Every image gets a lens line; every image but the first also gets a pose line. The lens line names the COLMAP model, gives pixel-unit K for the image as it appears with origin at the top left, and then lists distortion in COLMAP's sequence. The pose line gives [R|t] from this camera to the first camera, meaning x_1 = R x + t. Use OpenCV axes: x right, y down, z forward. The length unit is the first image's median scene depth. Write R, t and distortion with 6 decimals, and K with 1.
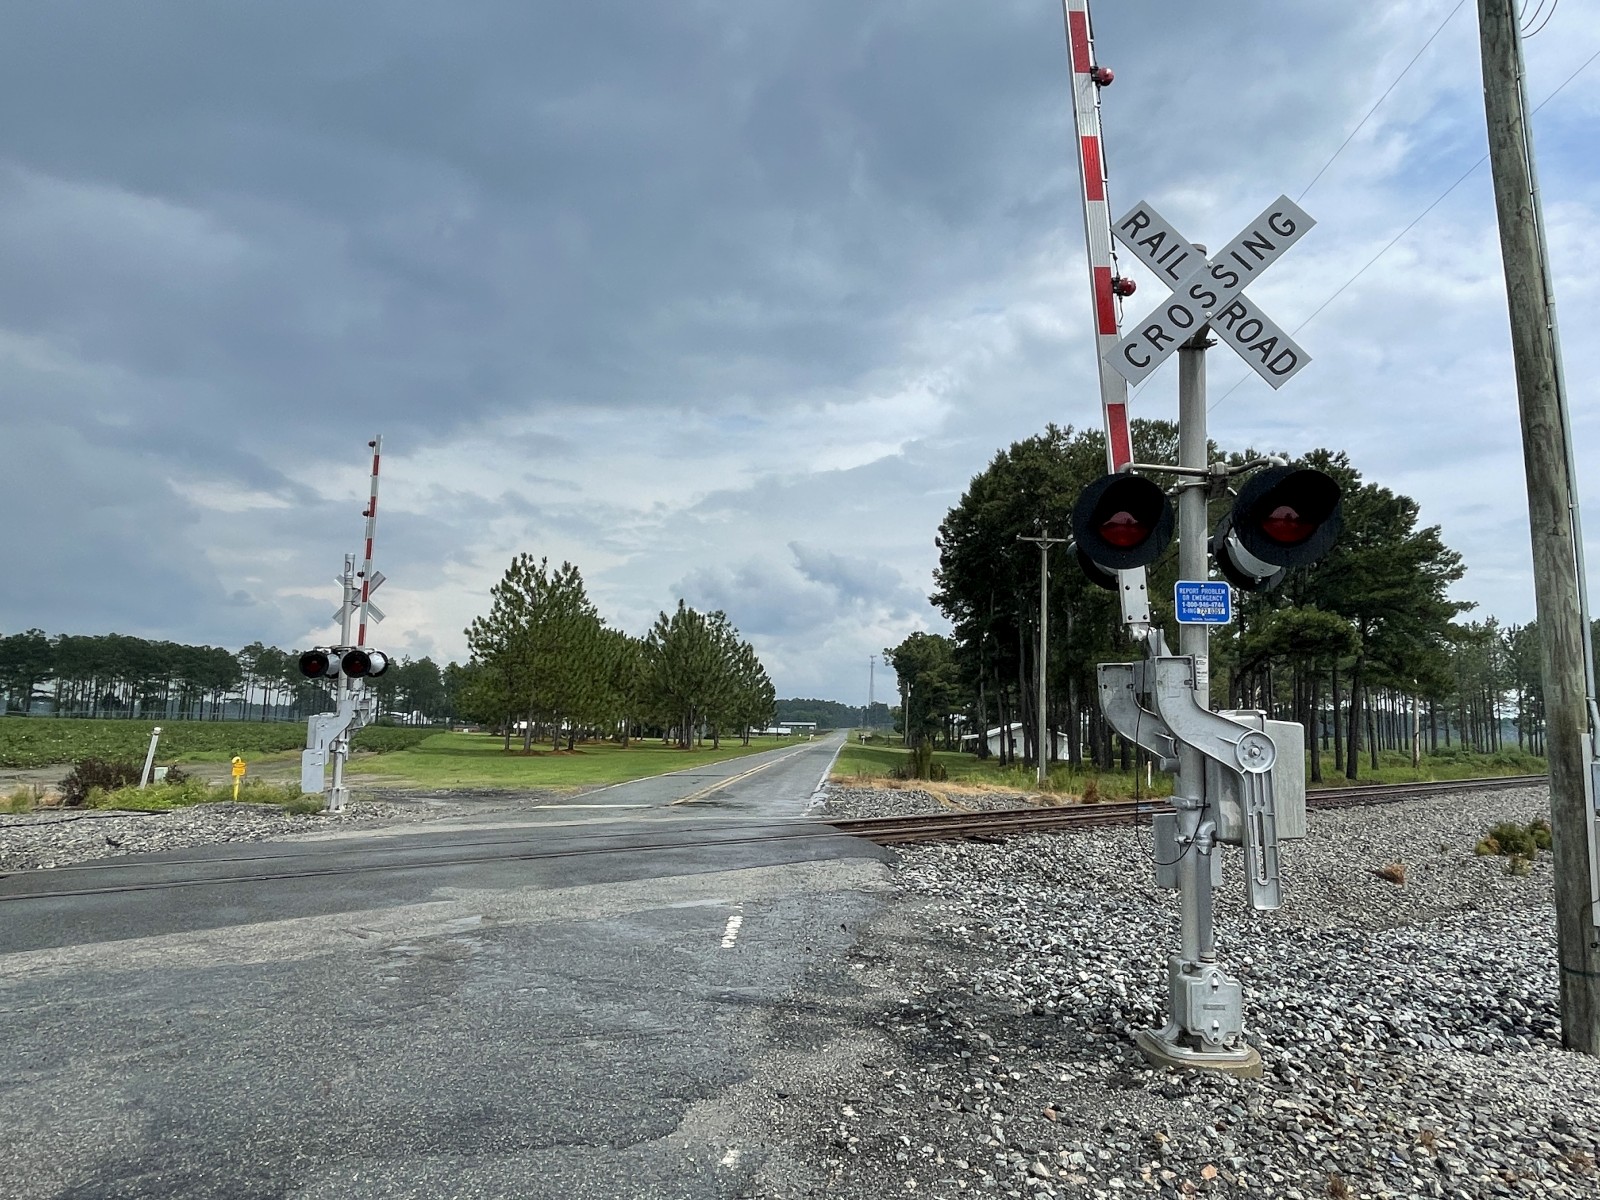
lens RADIAL K [[981.2, 0, 805.4], [0, 981.2, 607.7], [0, 0, 1]] dist [-0.001050, -0.002081]
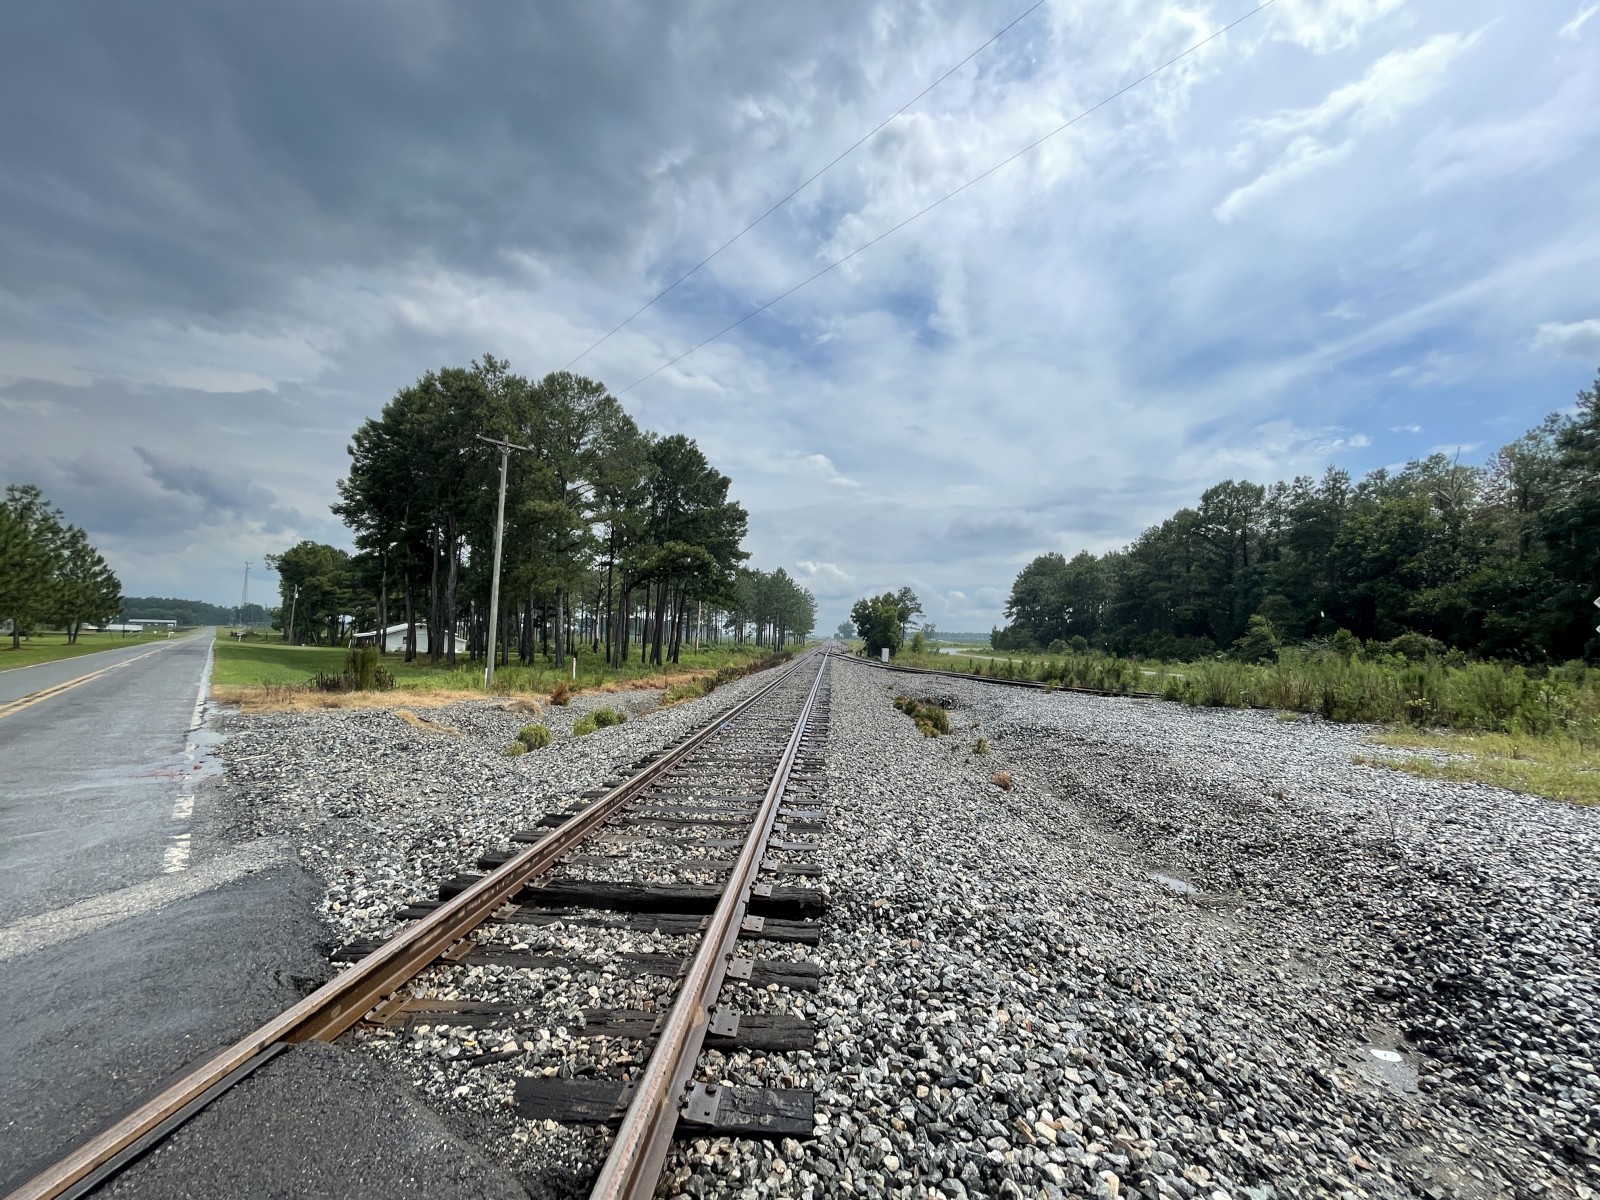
lens RADIAL K [[652.2, 0, 800.4], [0, 652.2, 620.6], [0, 0, 1]] dist [0.000349, 0.000077]
pose [[0.712409, 0.015642, 0.701590, -0.027642], [-0.093043, 0.993031, 0.072337, 0.062751], [-0.695569, -0.116812, 0.708899, 0.521088]]
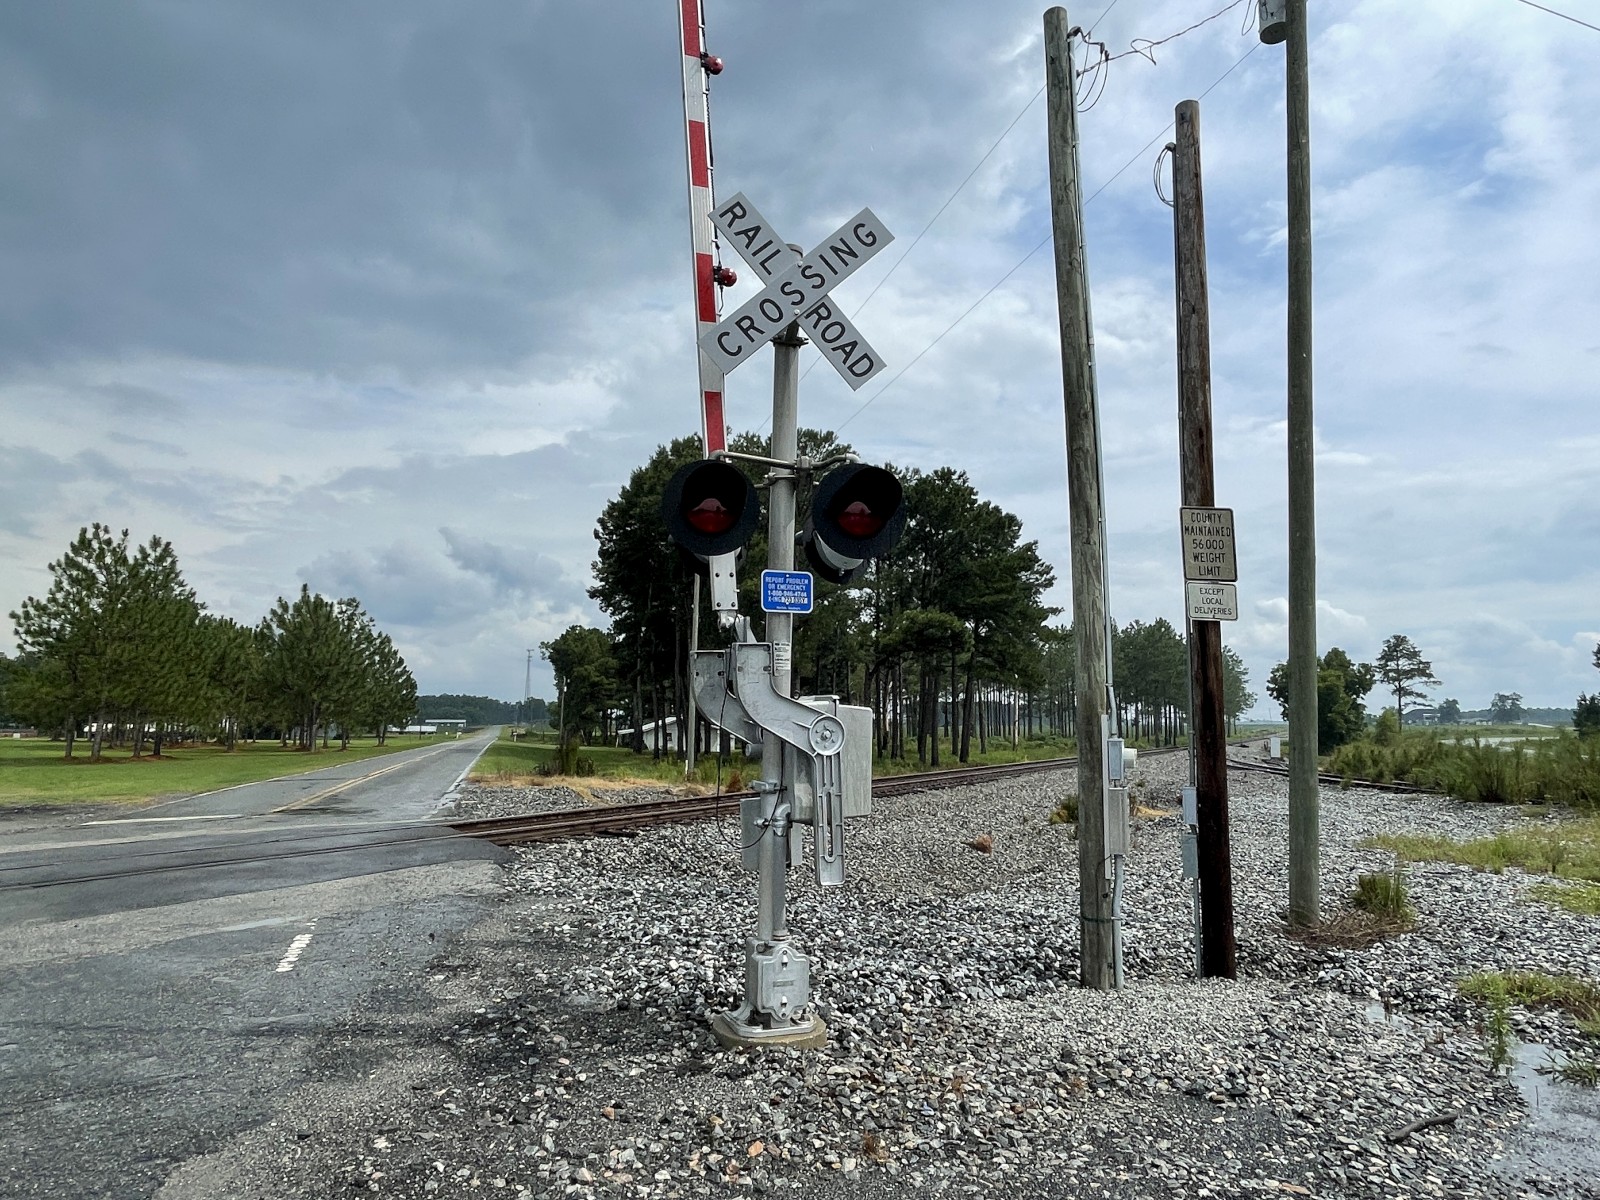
lens RADIAL K [[981.2, 0, 805.4], [0, 981.2, 607.7], [0, 0, 1]] dist [-0.001050, -0.002081]
pose [[0.942181, 0.023104, 0.334308, 0.017129], [-0.024853, 0.999691, 0.000957, 0.002162], [-0.334182, -0.009210, 0.942463, 0.004847]]
